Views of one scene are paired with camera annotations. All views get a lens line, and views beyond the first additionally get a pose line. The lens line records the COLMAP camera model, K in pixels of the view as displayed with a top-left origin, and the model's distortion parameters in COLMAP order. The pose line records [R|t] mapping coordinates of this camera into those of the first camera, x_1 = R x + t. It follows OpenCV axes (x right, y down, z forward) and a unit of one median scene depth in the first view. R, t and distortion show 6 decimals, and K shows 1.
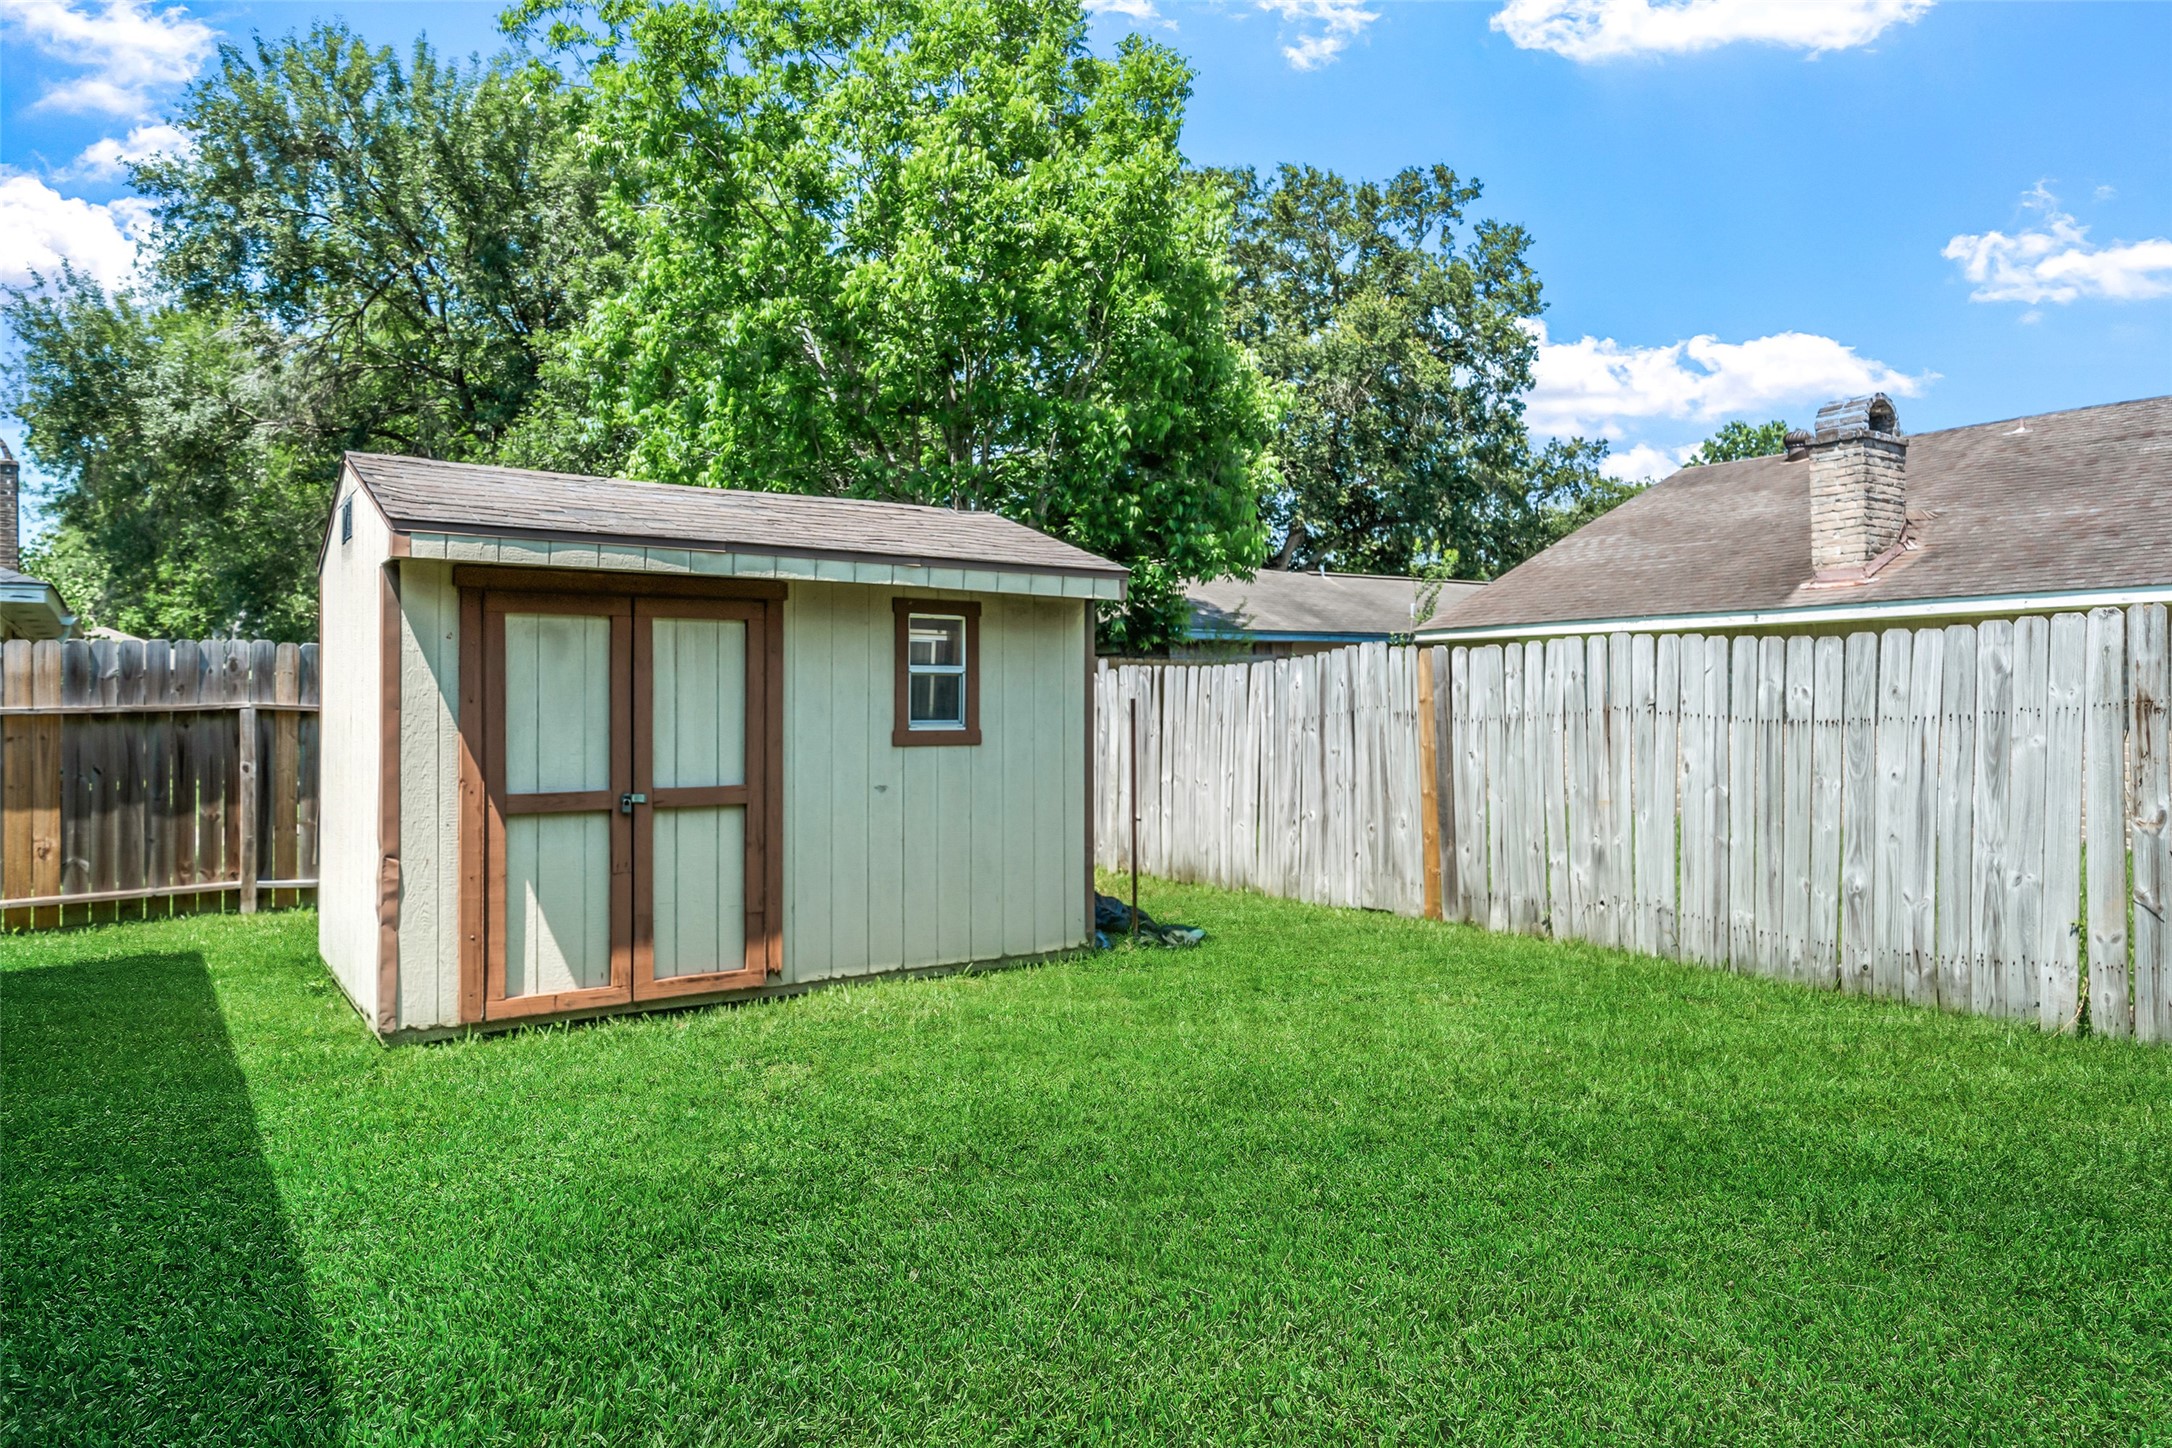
lens RADIAL K [[1379.8, 0, 1100.4], [0, 1379.8, 687.0], [0, 0, 1]] dist [-0.005339, -0.001030]
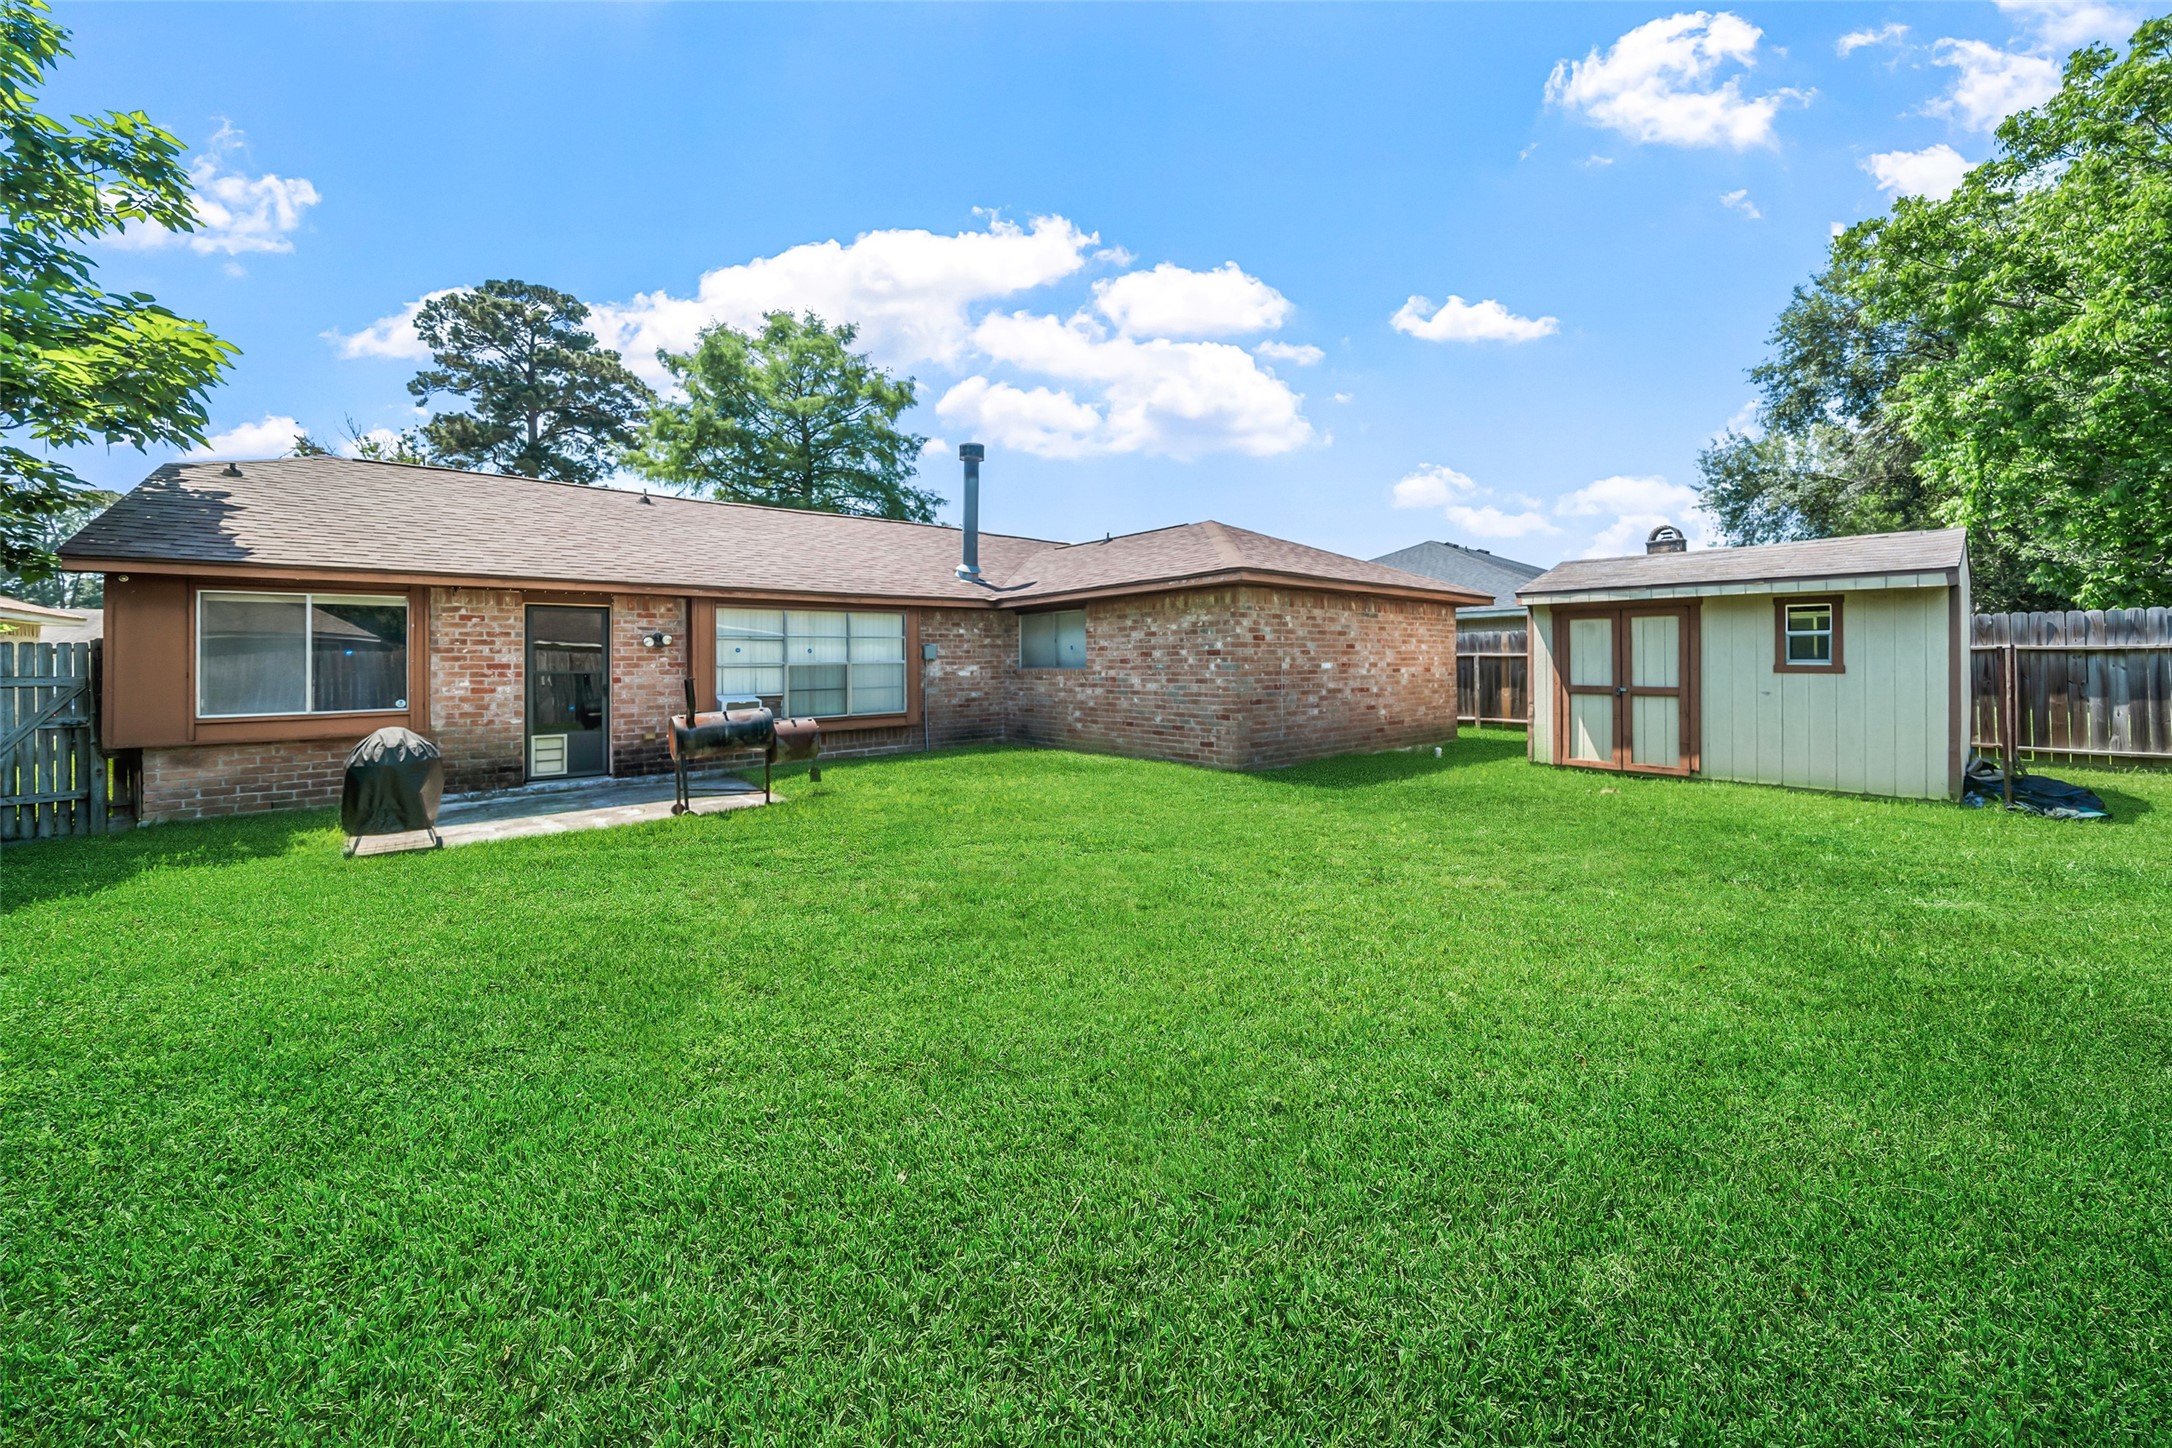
lens RADIAL K [[760.5, 0, 1103.3], [0, 760.5, 656.2], [0, 0, 1]] dist [-0.004267, -0.000253]
pose [[0.108817, 0.001595, -0.994061, 0.888314], [0.019717, 0.999799, 0.003762, -0.004296], [0.993866, -0.020009, 0.108763, -0.090864]]
